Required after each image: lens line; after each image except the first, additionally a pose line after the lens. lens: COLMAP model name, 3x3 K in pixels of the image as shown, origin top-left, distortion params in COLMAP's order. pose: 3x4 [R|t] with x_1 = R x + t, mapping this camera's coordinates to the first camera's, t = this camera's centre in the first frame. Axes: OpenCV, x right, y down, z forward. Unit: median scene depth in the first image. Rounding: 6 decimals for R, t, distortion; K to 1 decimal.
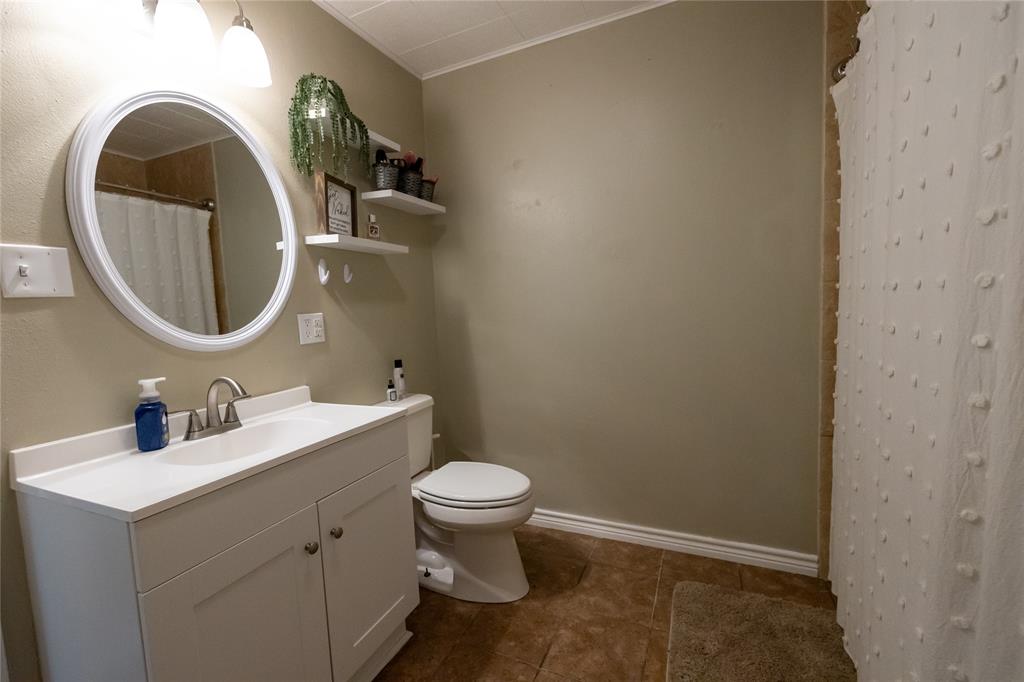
lens RADIAL K [[428.4, 0, 512.0], [0, 428.4, 341.0], [0, 0, 1]] dist [-0.000653, 0.000367]
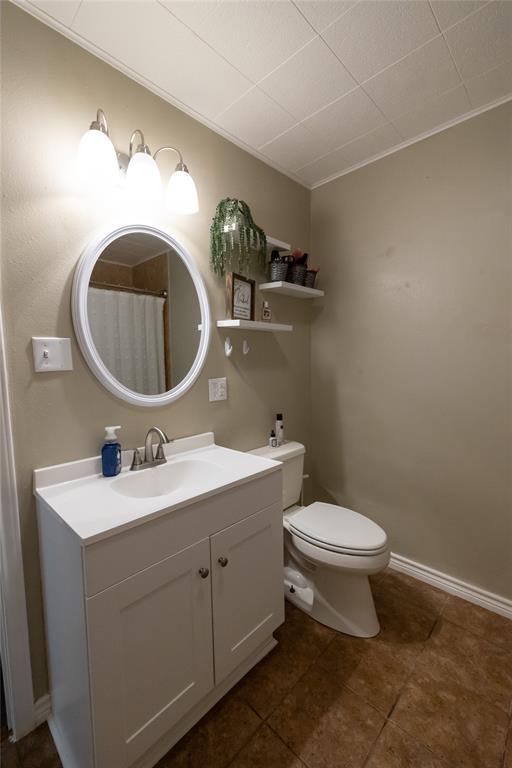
lens RADIAL K [[321.3, 0, 256.0], [0, 321.3, 384.0], [0, 0, 1]] dist [-0.000653, 0.000367]
pose [[0.940470, 0.055939, -0.335242, -0.019993], [-0.054738, 0.998416, 0.013038, -0.064096], [0.335440, 0.006089, 0.942042, 0.092518]]
